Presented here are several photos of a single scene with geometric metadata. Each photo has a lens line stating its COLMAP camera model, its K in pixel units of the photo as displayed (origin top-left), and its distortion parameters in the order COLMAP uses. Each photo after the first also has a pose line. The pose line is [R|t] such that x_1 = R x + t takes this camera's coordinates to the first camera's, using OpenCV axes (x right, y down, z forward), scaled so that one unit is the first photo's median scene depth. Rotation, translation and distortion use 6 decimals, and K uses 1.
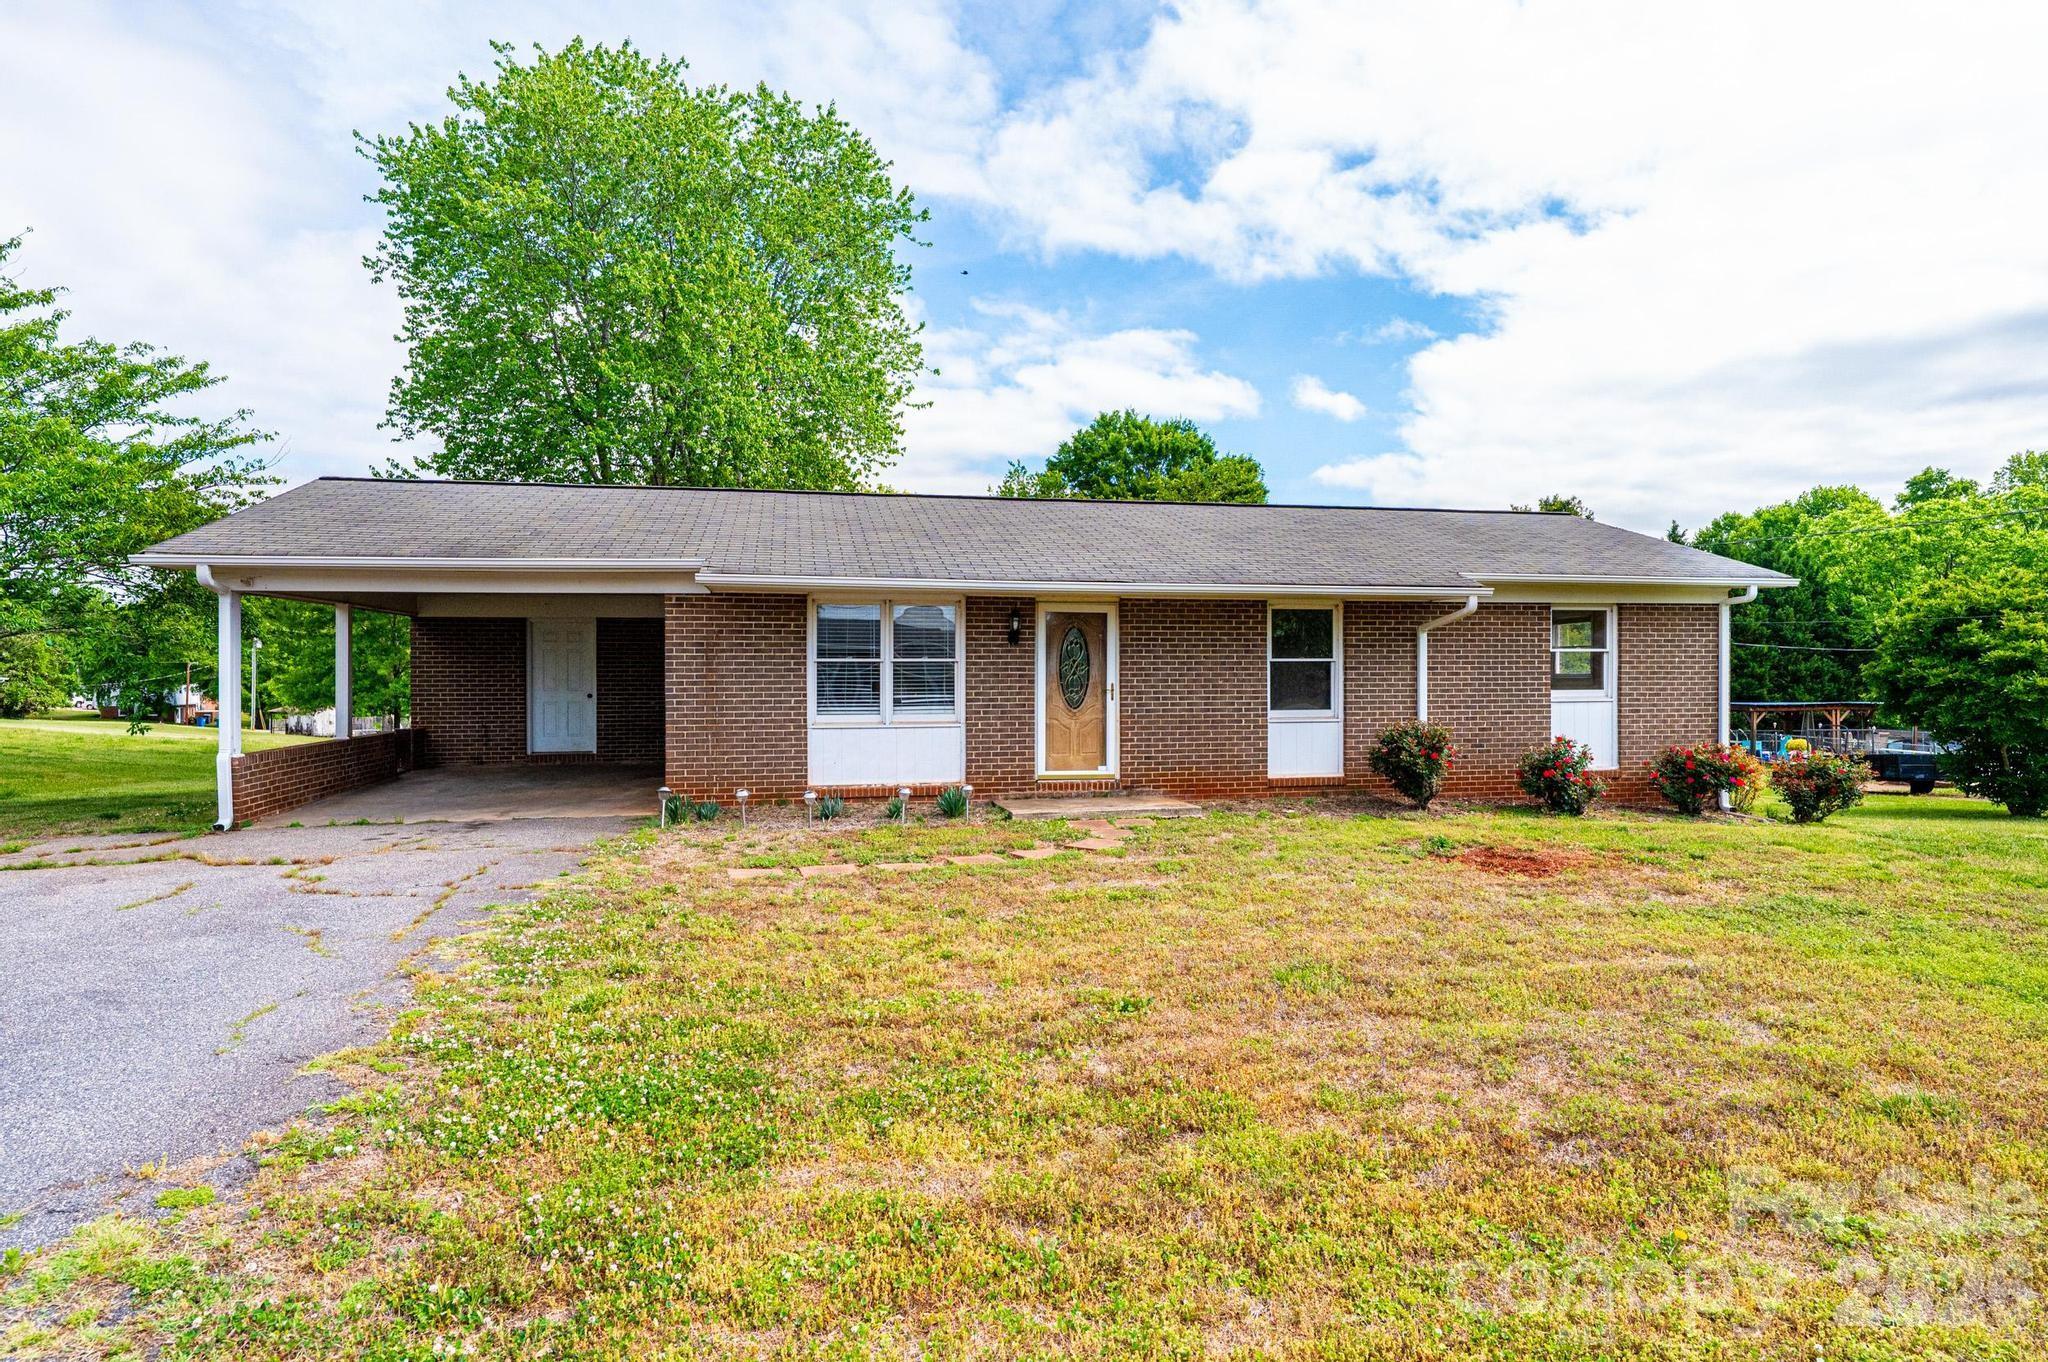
lens RADIAL K [[1104.9, 0, 1026.1], [0, 1104.9, 680.5], [0, 0, 1]] dist [0.009223, -0.002682]
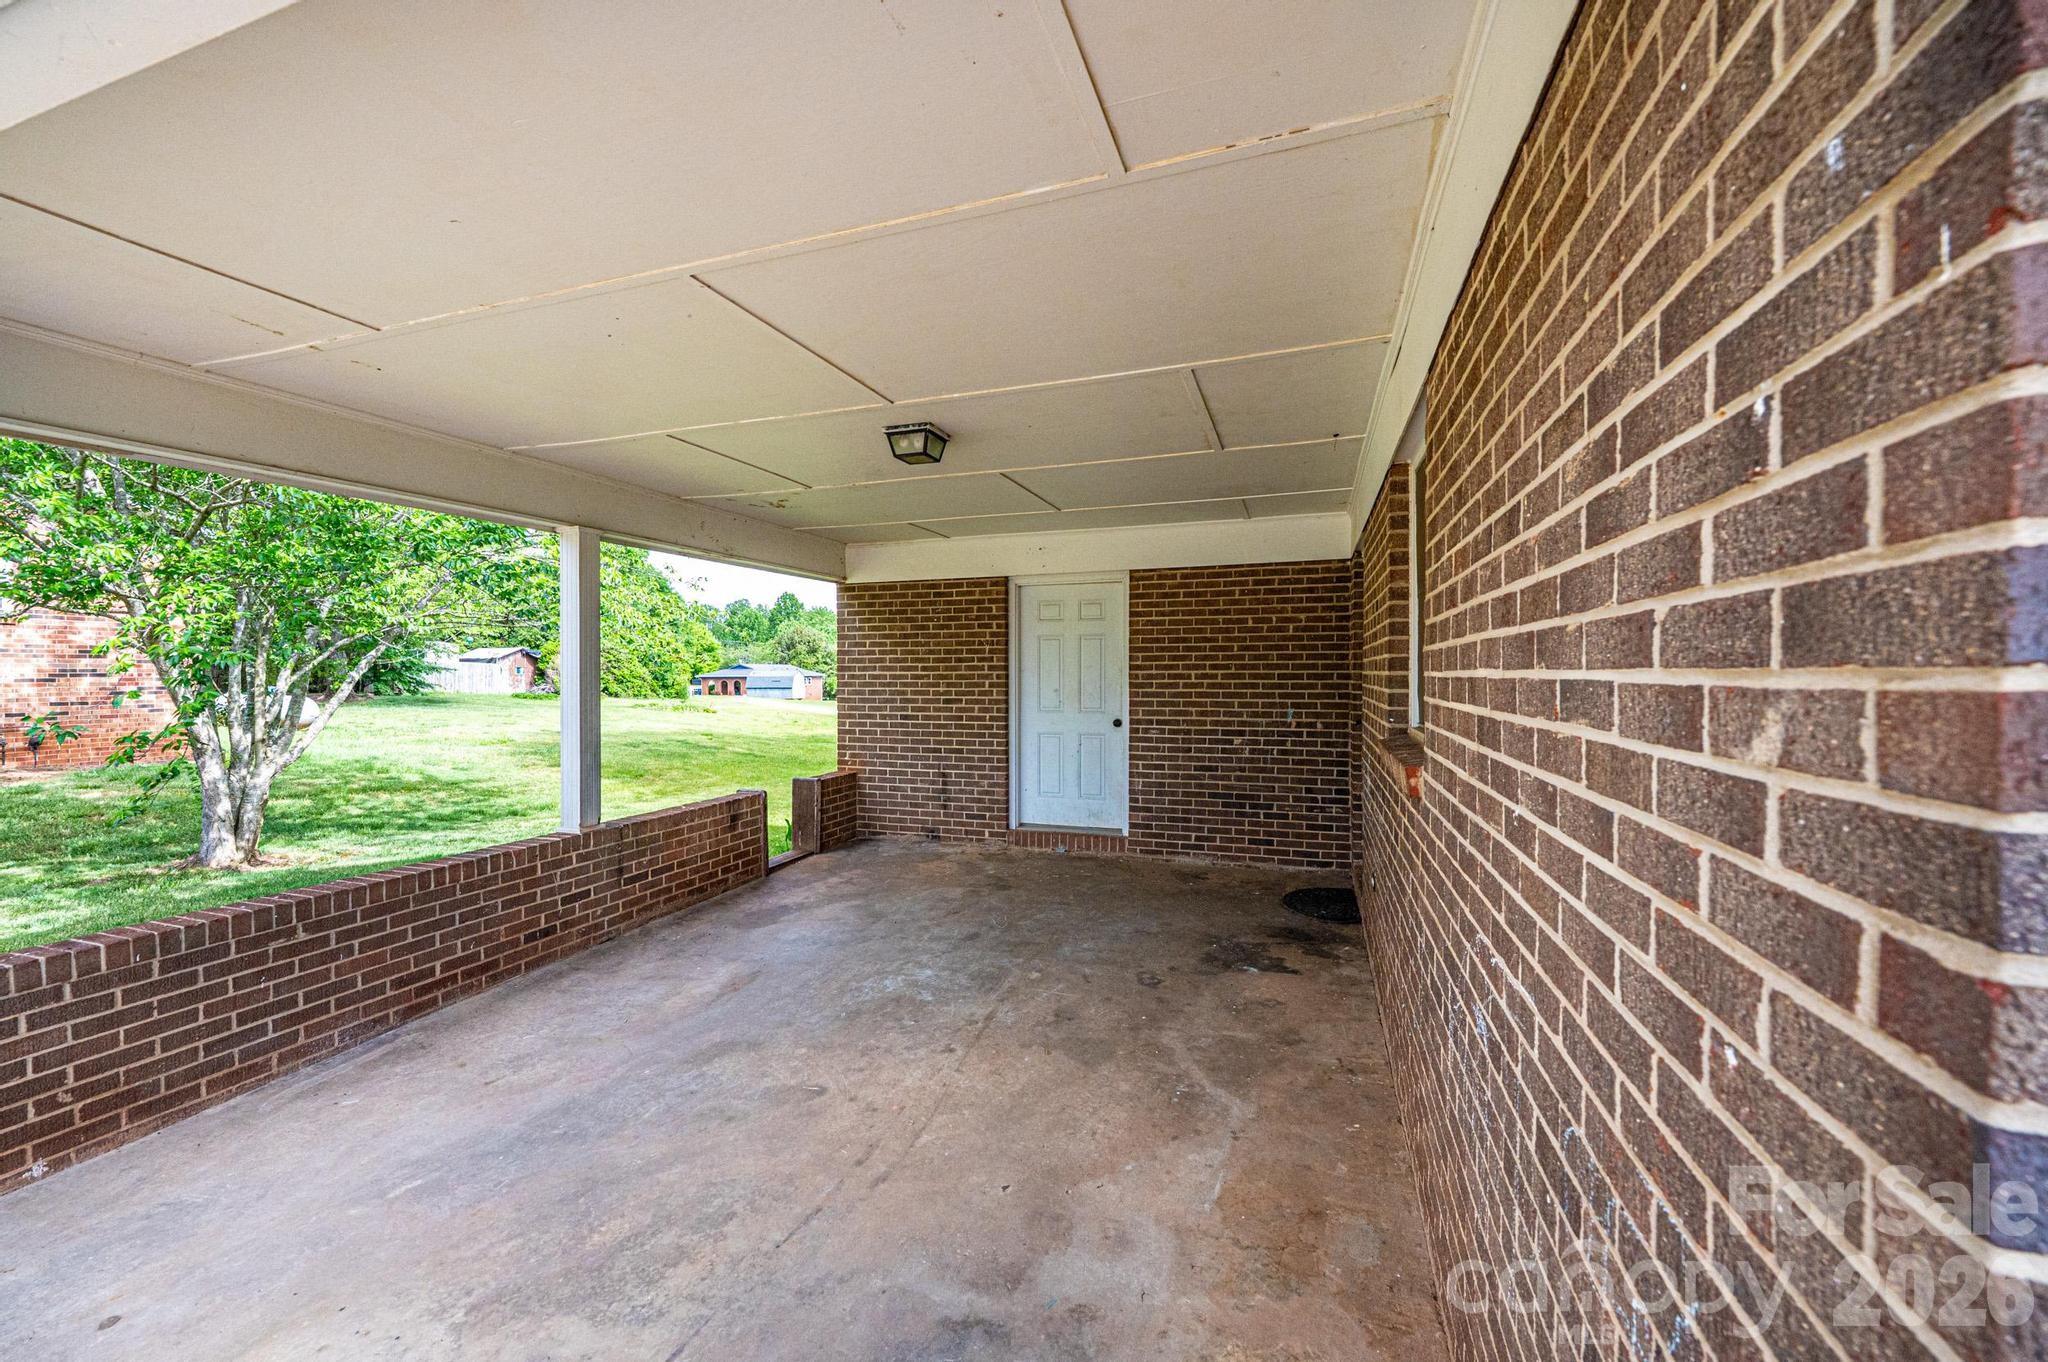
lens RADIAL K [[811.7, 0, 1019.5], [0, 811.7, 677.4], [0, 0, 1]] dist [0.000515, 0.000327]
pose [[0.848494, 0.001622, -0.529203, -0.251148], [-0.001190, 0.999999, 0.001157, -0.008846], [0.529204, -0.000352, 0.848495, 0.708702]]
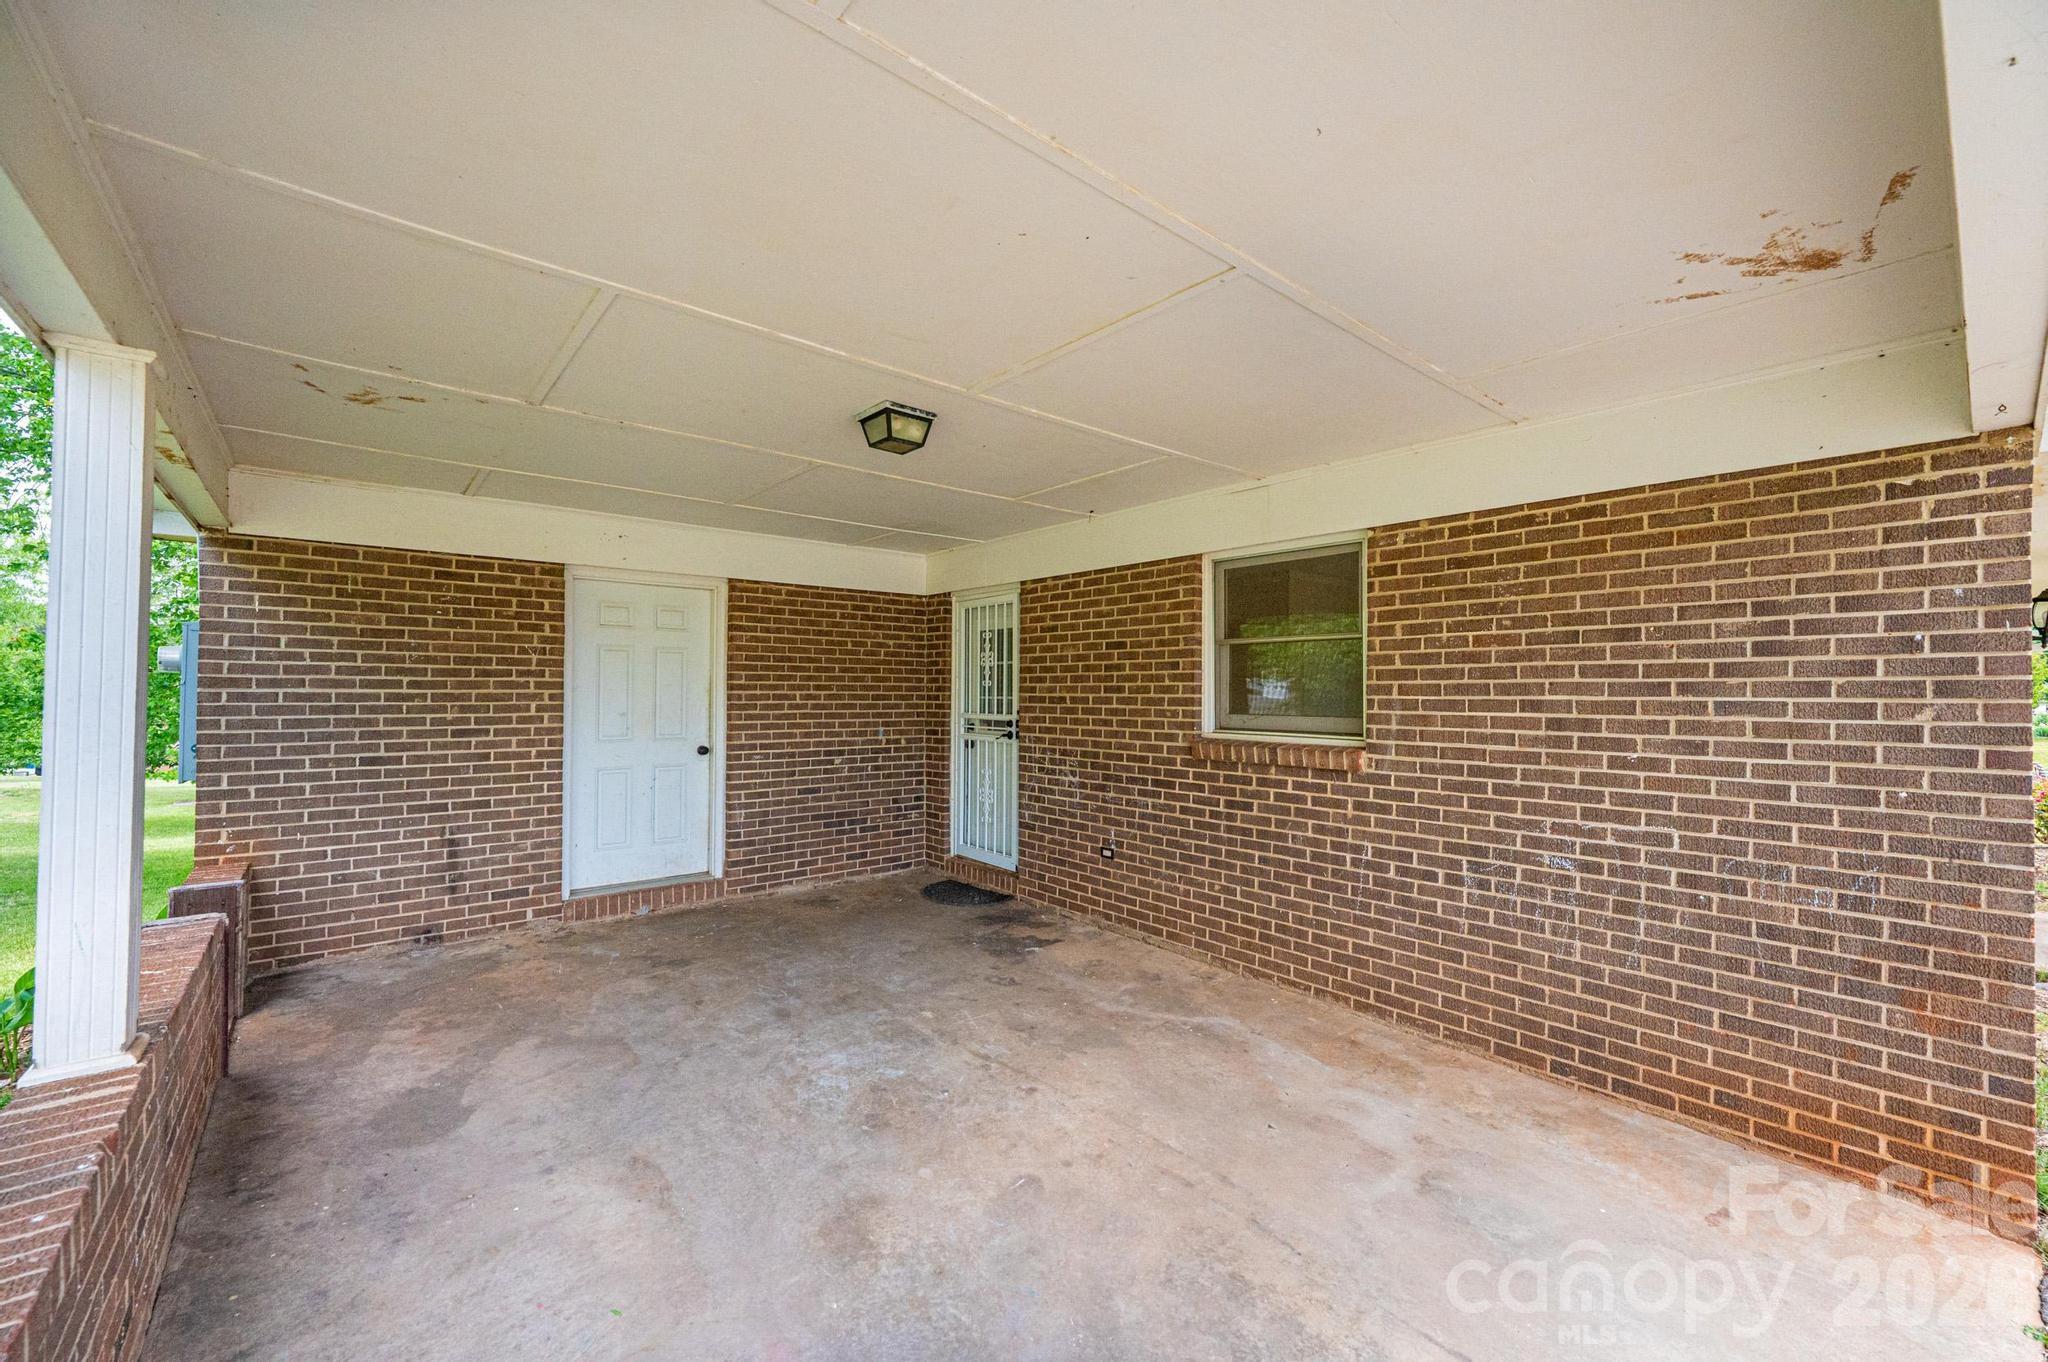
lens RADIAL K [[811.7, 0, 1031.7], [0, 811.7, 677.9], [0, 0, 1]] dist [0.000515, 0.000327]
pose [[0.887554, 0.013781, 0.460498, -0.468027], [-0.002648, 0.999689, -0.024813, -0.008865], [-0.460697, 0.020804, 0.887314, 0.697552]]
